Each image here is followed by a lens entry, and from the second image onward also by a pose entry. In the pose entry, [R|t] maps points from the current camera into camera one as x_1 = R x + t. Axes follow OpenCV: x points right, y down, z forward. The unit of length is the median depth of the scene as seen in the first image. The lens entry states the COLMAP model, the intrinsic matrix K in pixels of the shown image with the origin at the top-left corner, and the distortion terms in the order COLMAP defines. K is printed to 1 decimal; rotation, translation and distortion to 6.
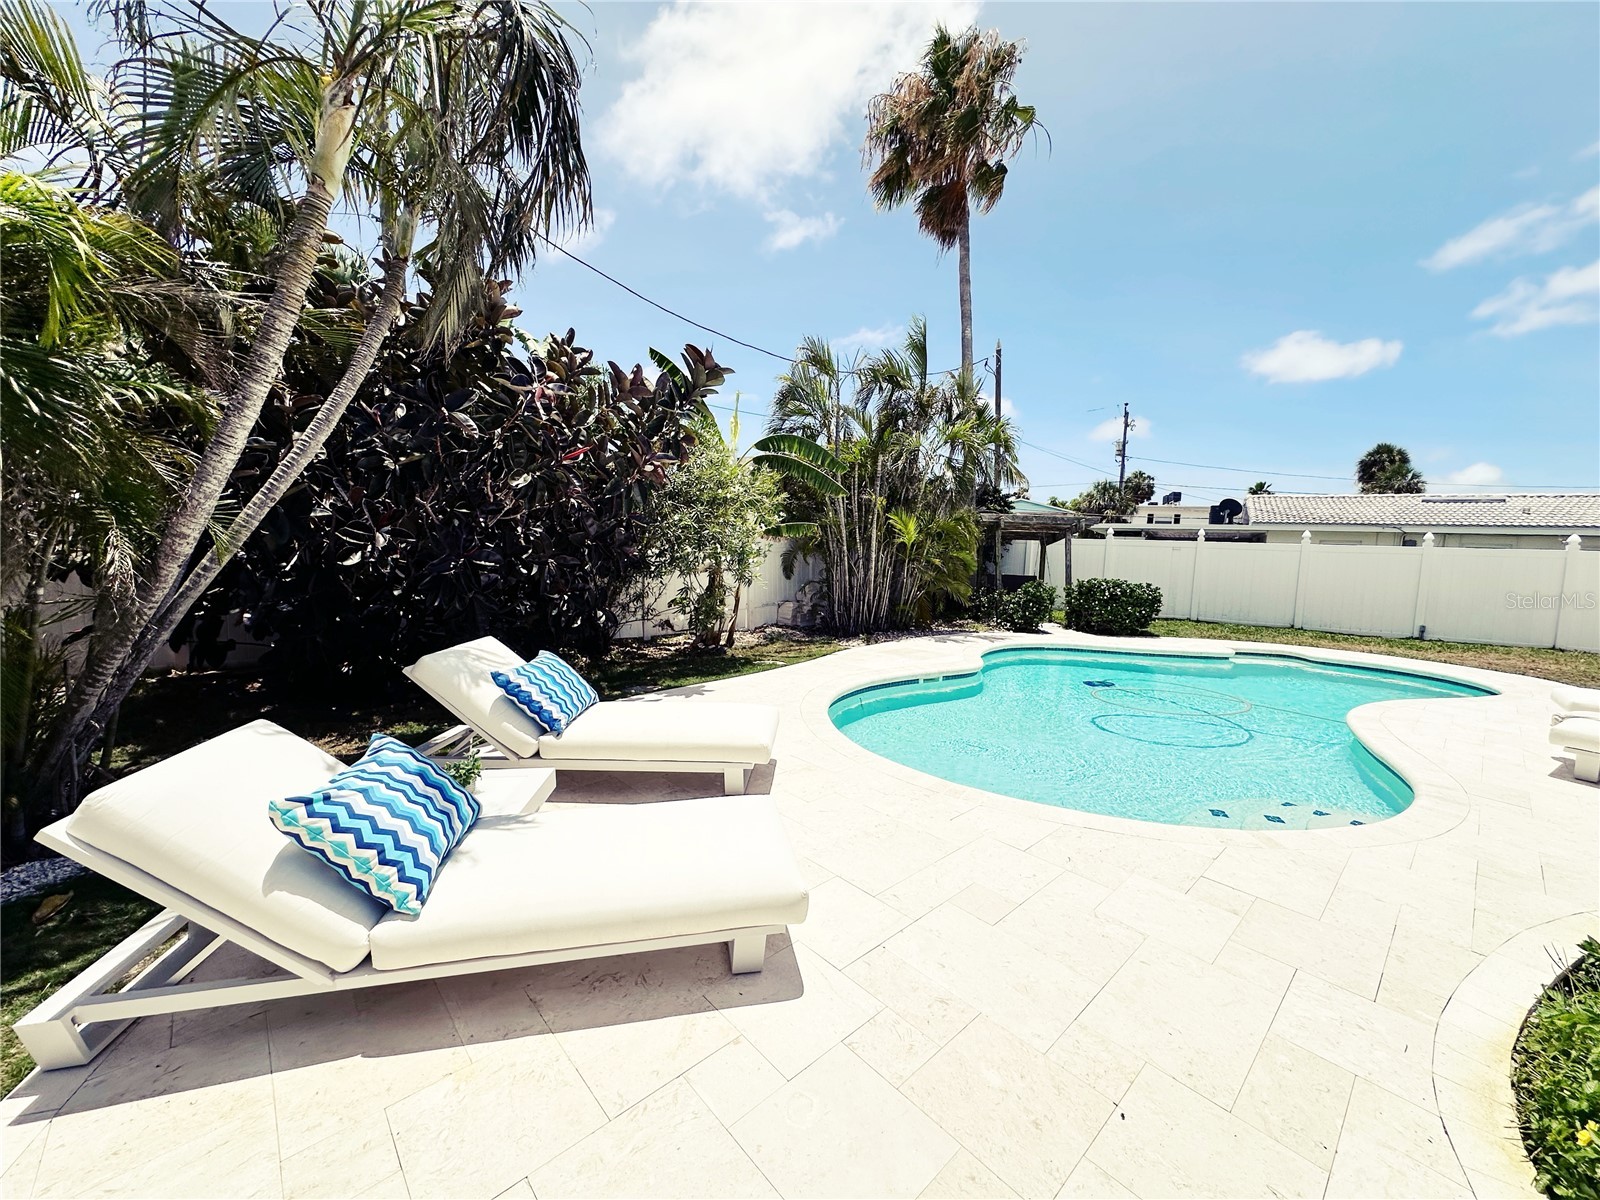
lens RADIAL K [[633.9, 0, 799.1], [0, 633.9, 587.6], [0, 0, 1]] dist [0.000744, 0.000121]
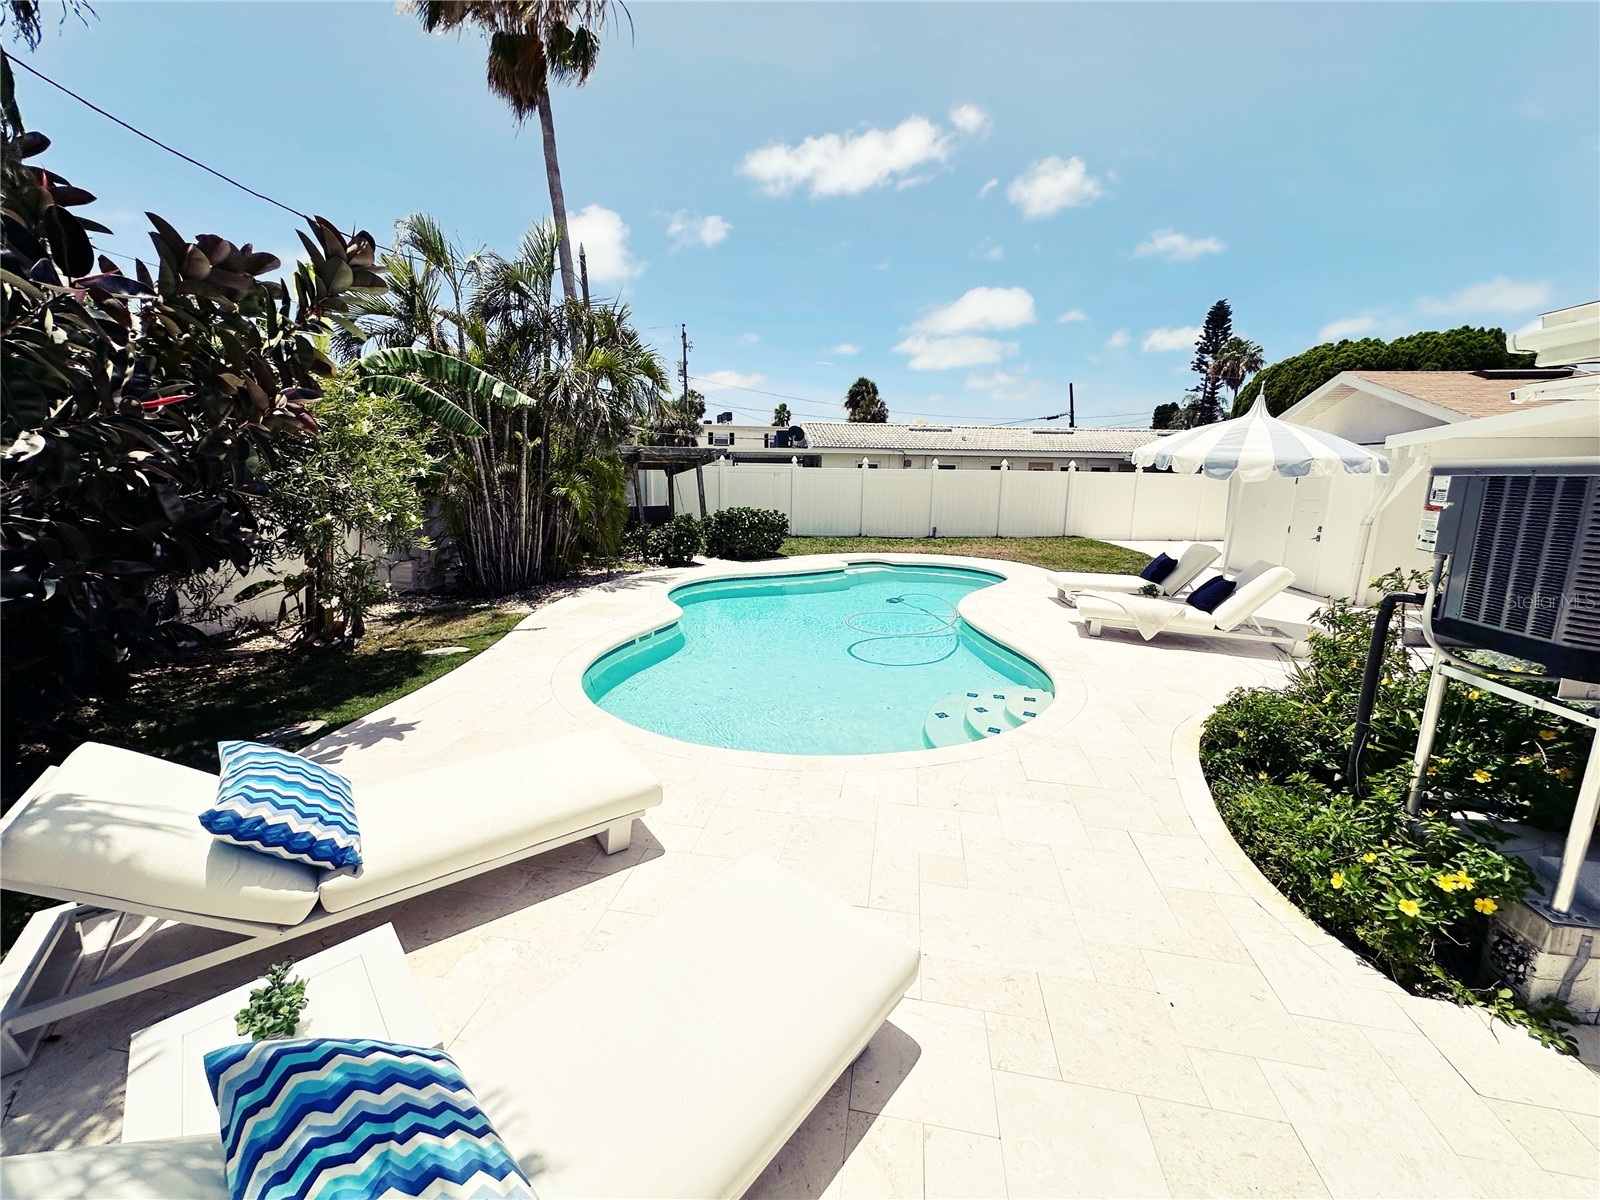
lens RADIAL K [[640.3, 0, 795.5], [0, 640.3, 591.0], [0, 0, 1]] dist [0.010866, 0.000085]
pose [[0.797014, -0.137055, 0.588204, -0.105248], [0.057745, 0.986743, 0.151673, -0.035002], [-0.601194, -0.086920, 0.794362, 0.065592]]
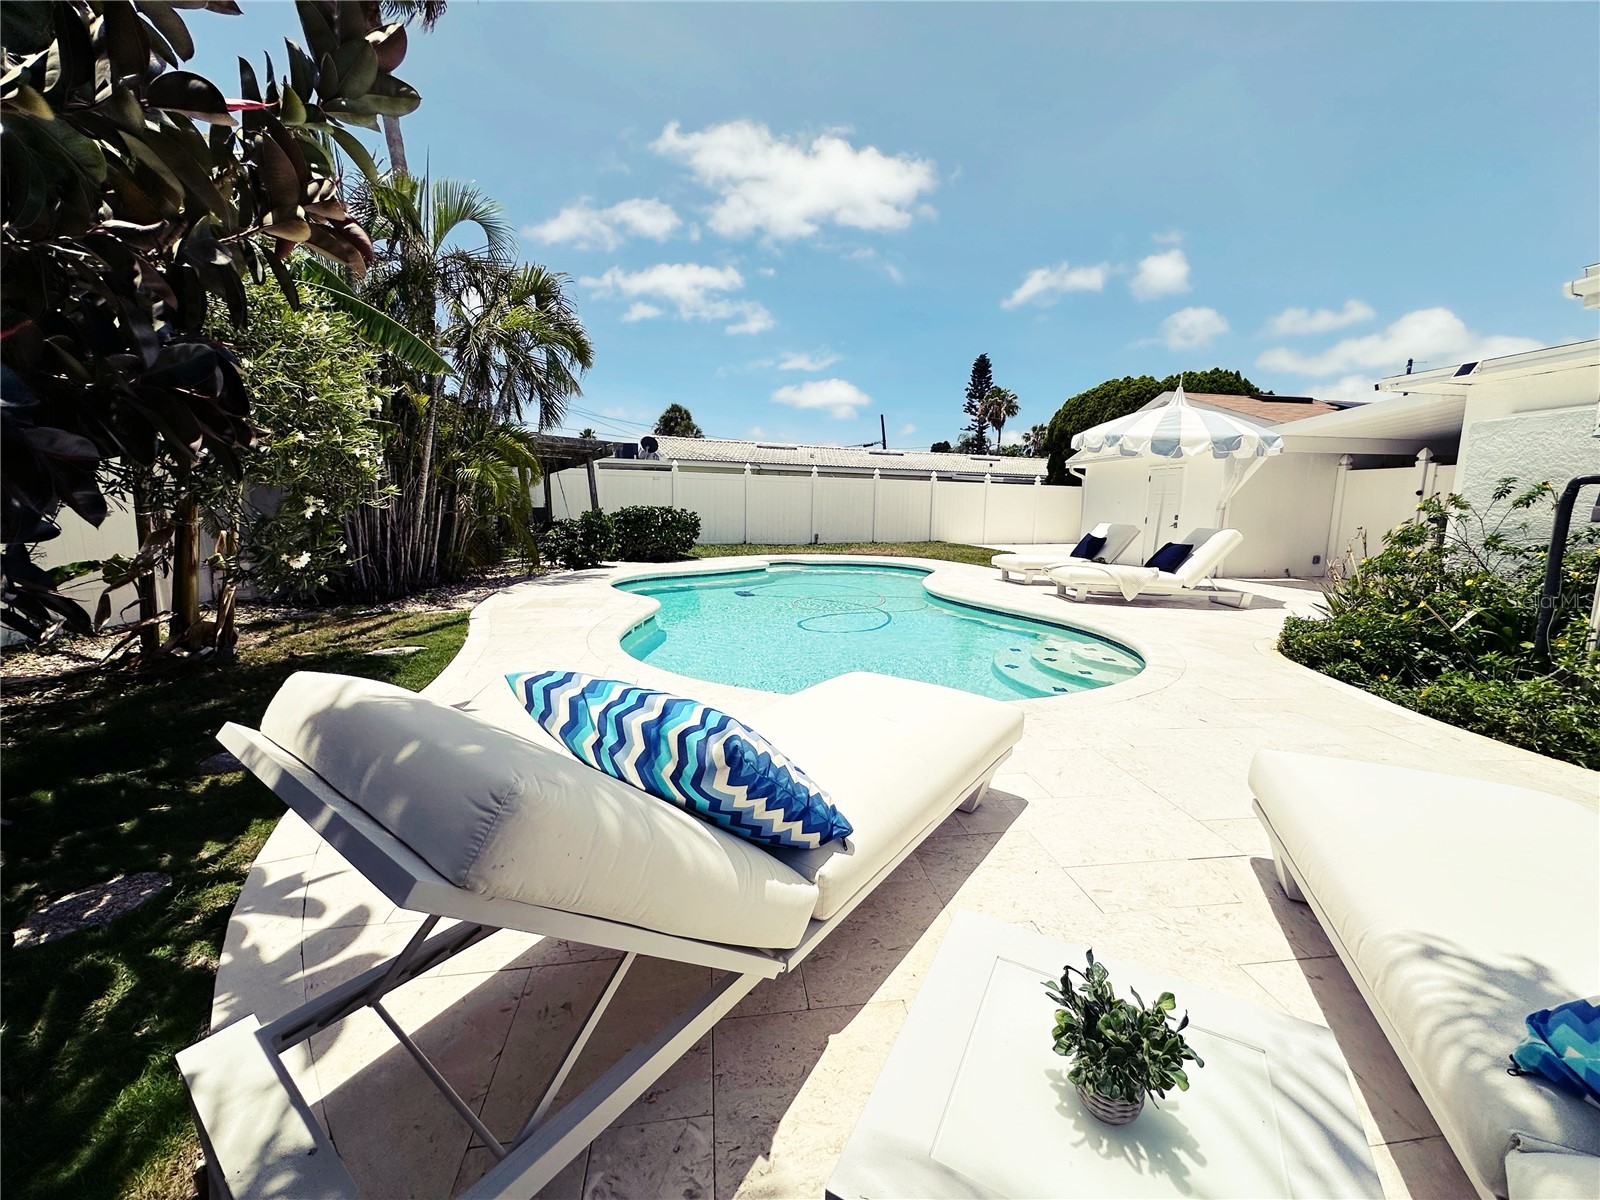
lens RADIAL K [[638.5, 0, 800.0], [0, 638.5, 600.0], [0, 0, 1]] dist [-0.000558, 0.000147]
pose [[0.579959, -0.148297, 0.801034, -0.197862], [0.060676, 0.988424, 0.139059, 0.007110], [-0.812383, -0.032045, 0.582243, 0.225792]]
